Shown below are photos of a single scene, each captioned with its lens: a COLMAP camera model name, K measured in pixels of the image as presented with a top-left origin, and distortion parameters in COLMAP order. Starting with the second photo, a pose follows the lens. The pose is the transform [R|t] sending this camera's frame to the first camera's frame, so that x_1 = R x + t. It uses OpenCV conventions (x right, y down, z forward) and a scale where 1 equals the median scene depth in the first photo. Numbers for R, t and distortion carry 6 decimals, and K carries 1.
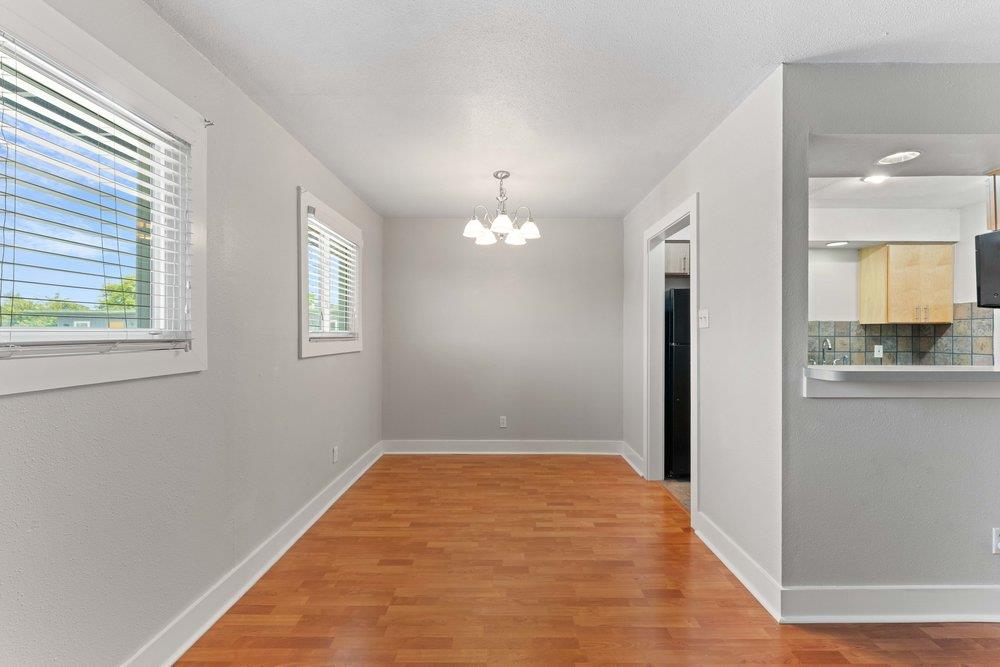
lens RADIAL K [[411.4, 0, 504.7], [0, 411.4, 332.3], [0, 0, 1]] dist [0.001181, -0.000262]
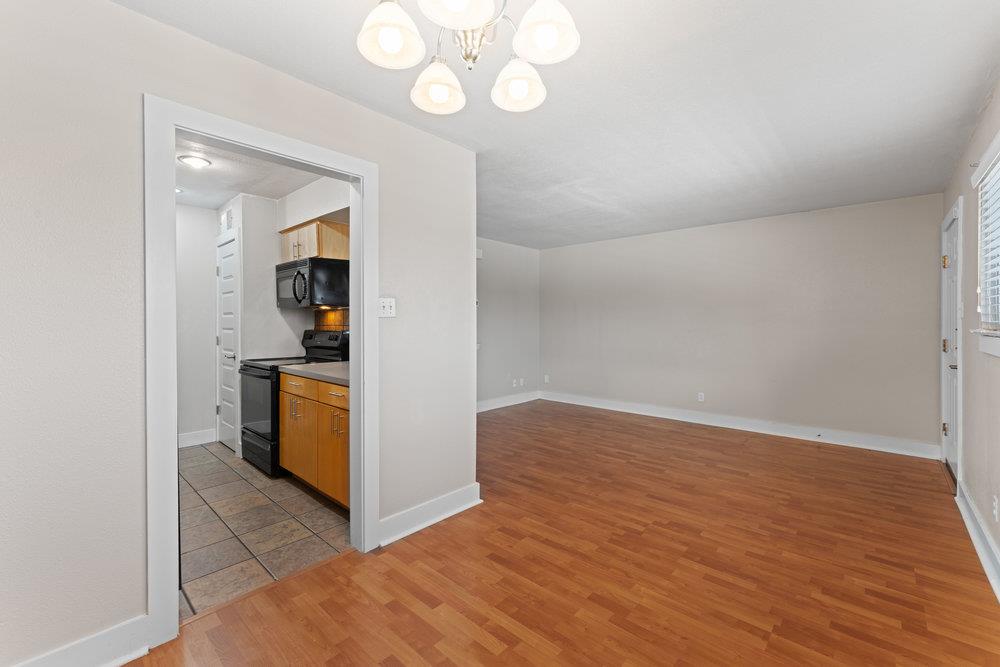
lens RADIAL K [[411.4, 0, 498.6], [0, 411.4, 323.8], [0, 0, 1]] dist [0.001181, -0.000262]
pose [[-0.735434, -0.002298, 0.677593, -0.297766], [-0.000972, 0.999997, 0.002337, 0.002538], [-0.677596, 0.001060, -0.735433, 1.361366]]
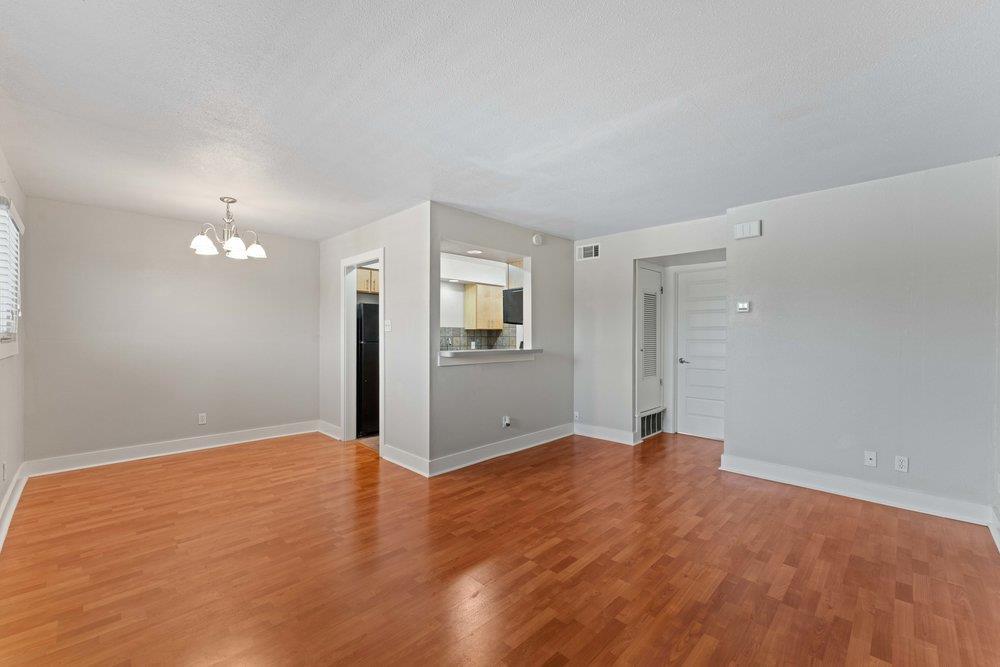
lens RADIAL K [[411.4, 0, 507.6], [0, 411.4, 337.0], [0, 0, 1]] dist [0.001181, -0.000262]
pose [[0.695429, -0.002276, 0.718591, -0.324955], [-0.003698, 0.999970, 0.006746, -0.001205], [-0.718585, -0.007349, 0.695400, -0.430212]]
